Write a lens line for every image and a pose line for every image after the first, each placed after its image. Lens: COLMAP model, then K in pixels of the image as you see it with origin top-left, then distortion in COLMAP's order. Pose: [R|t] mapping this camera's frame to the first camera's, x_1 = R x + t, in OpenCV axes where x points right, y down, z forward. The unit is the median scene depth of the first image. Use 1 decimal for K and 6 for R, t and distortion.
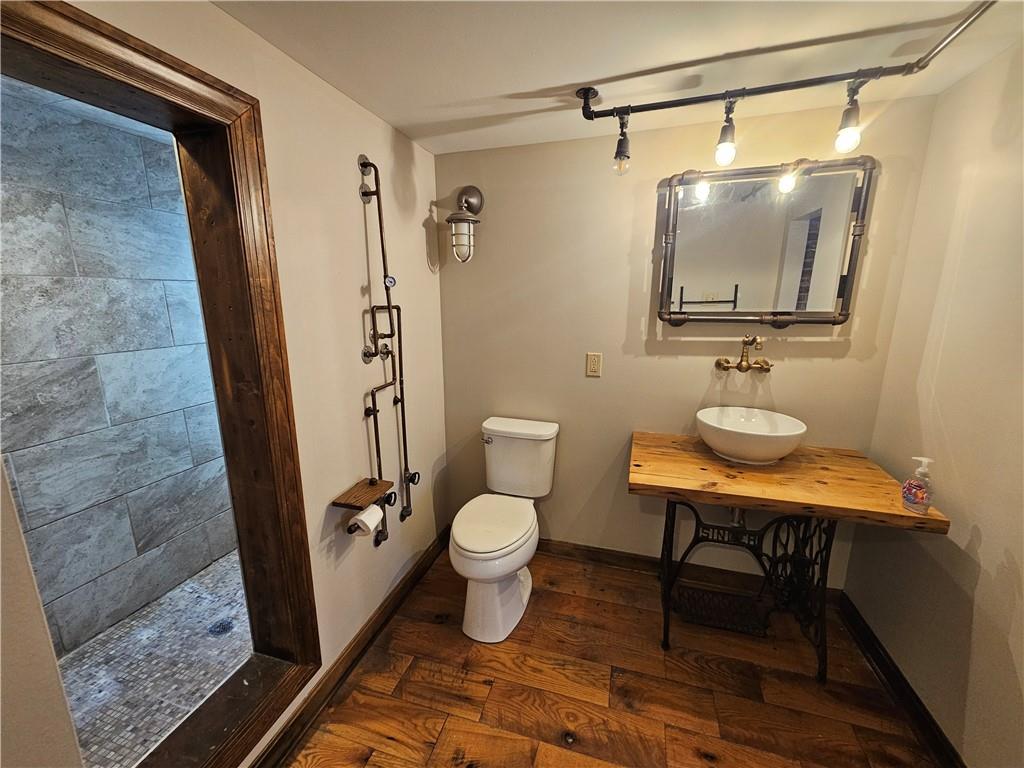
lens RADIAL K [[418.3, 0, 510.8], [0, 418.3, 385.6], [0, 0, 1]] dist [0.003110, -0.001521]
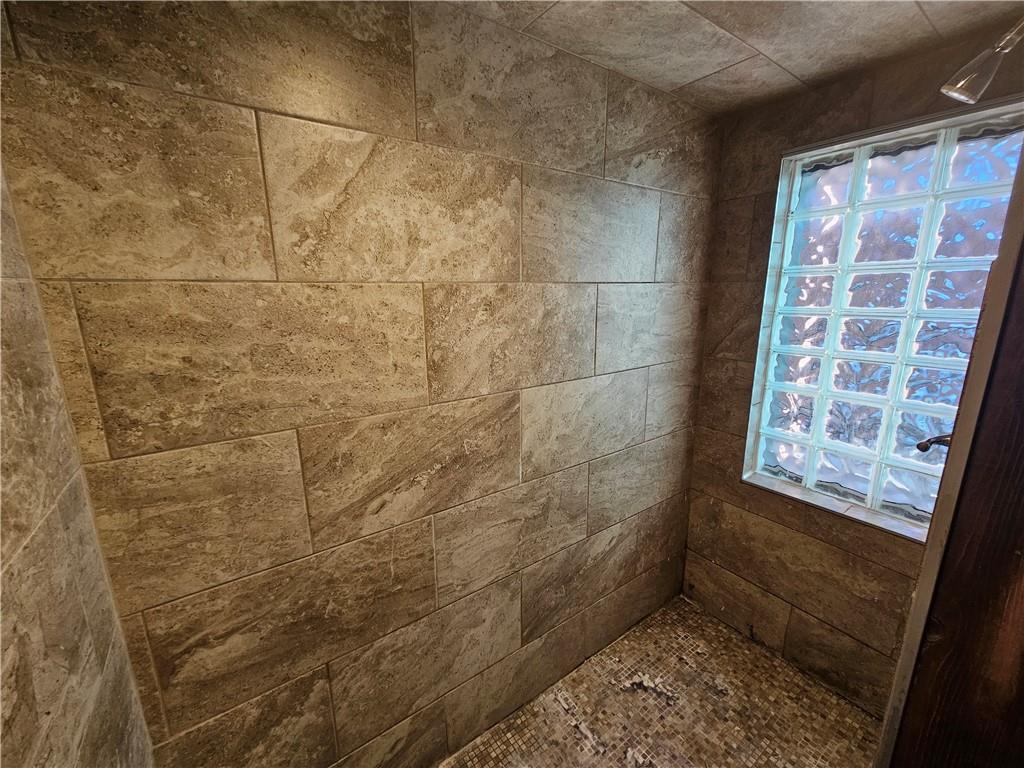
lens RADIAL K [[418.3, 0, 508.7], [0, 418.3, 383.7], [0, 0, 1]] dist [0.003110, -0.001521]
pose [[0.796919, 0.131834, -0.589526, -0.581607], [-0.121770, 0.990921, 0.056988, -0.121388], [0.591686, 0.026372, 0.805737, 0.399948]]
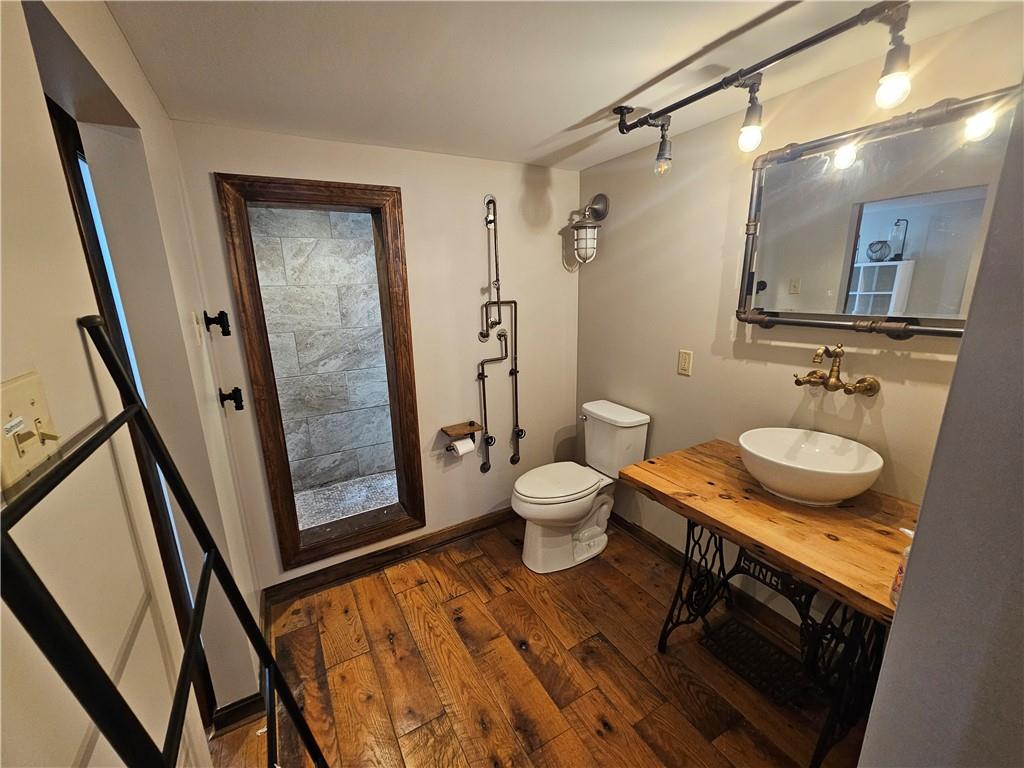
lens RADIAL K [[418.3, 0, 506.1], [0, 418.3, 383.9], [0, 0, 1]] dist [0.003110, -0.001521]
pose [[0.731565, 0.145303, -0.666108, 0.670190], [-0.120695, 0.989195, 0.083225, -0.039278], [0.671004, 0.019511, 0.741197, 0.000415]]
